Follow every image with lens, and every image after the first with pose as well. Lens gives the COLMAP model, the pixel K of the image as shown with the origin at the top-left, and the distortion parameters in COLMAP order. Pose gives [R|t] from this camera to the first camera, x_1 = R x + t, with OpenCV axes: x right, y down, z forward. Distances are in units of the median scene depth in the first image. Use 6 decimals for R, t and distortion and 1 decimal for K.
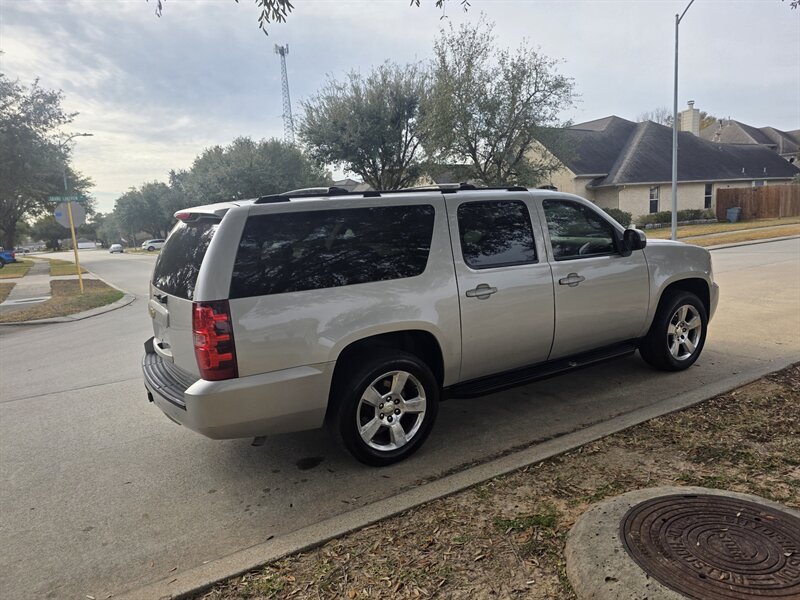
lens RADIAL K [[538.7, 0, 406.4], [0, 538.7, 311.0], [0, 0, 1]] dist [0.054628, -0.053717]
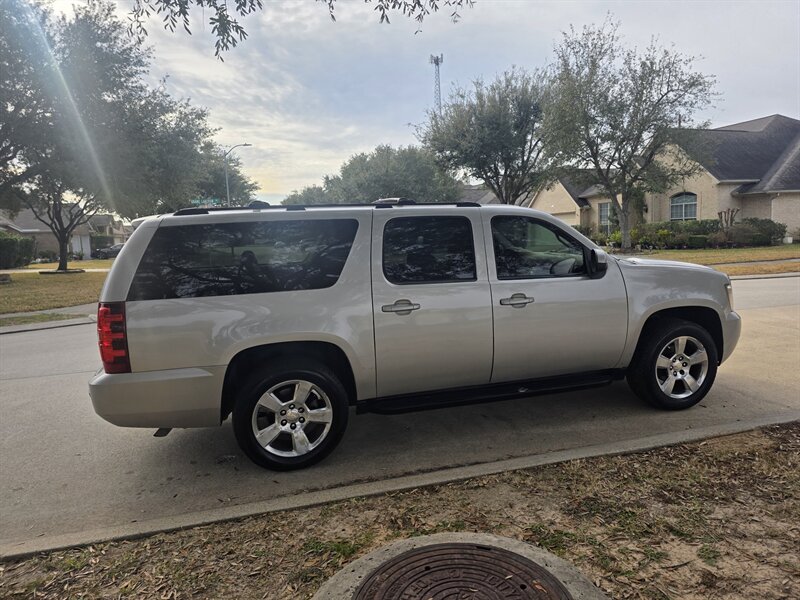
lens RADIAL K [[538.7, 0, 412.7], [0, 538.7, 296.0], [0, 0, 1]] dist [0.054628, -0.053717]
pose [[0.966321, 0.056920, -0.250965, 0.366181], [-0.064999, 0.997596, -0.024017, -0.031302], [0.248995, 0.039520, 0.967698, 0.041917]]
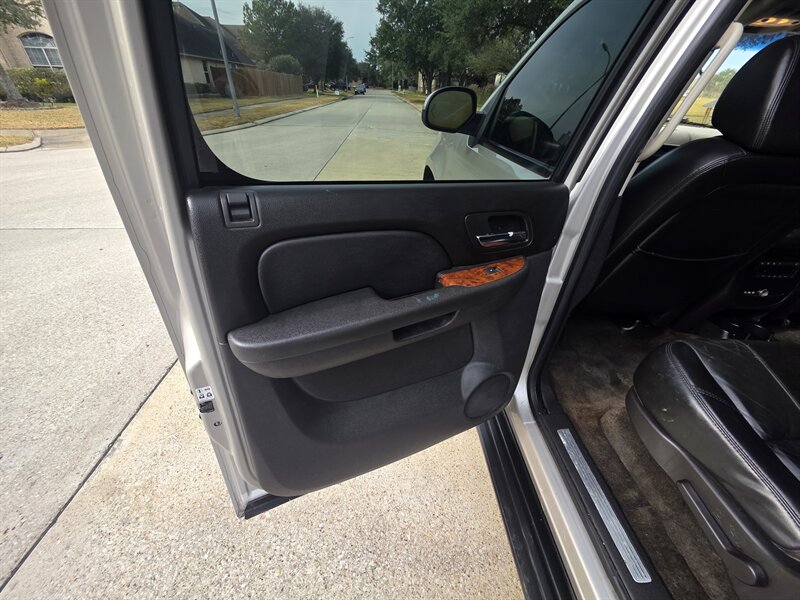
lens RADIAL K [[314.7, 0, 397.0], [0, 314.7, 300.3], [0, 0, 1]] dist [0.001462, 0.000938]
pose [[0.485187, -0.421663, 0.766025, -0.190442], [0.078604, 0.893533, 0.442064, -0.173026], [-0.870870, -0.154271, 0.466675, 1.324764]]
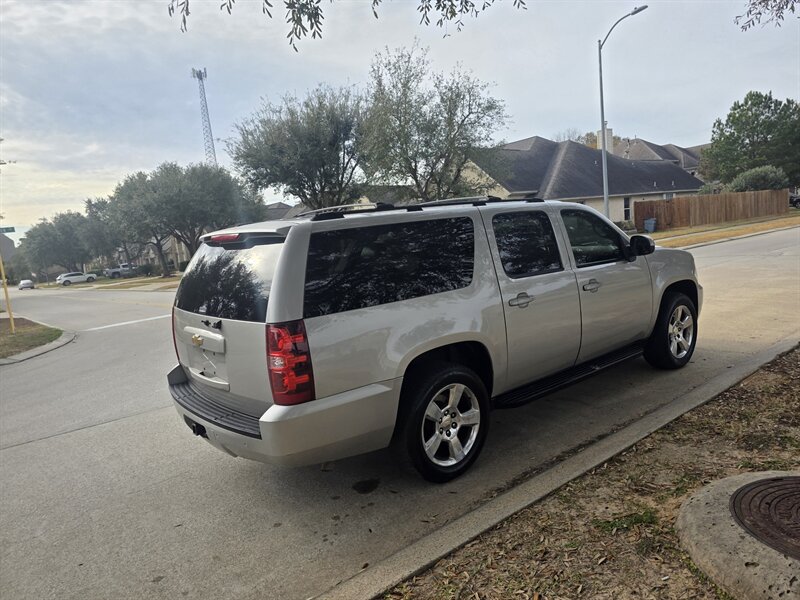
lens RADIAL K [[538.7, 0, 405.0], [0, 538.7, 311.1], [0, 0, 1]] dist [0.054628, -0.053717]
pose [[0.990550, -0.054089, 0.126036, -0.186343], [0.058772, 0.997701, -0.033734, 0.004574], [-0.123922, 0.040823, 0.991452, 0.017242]]
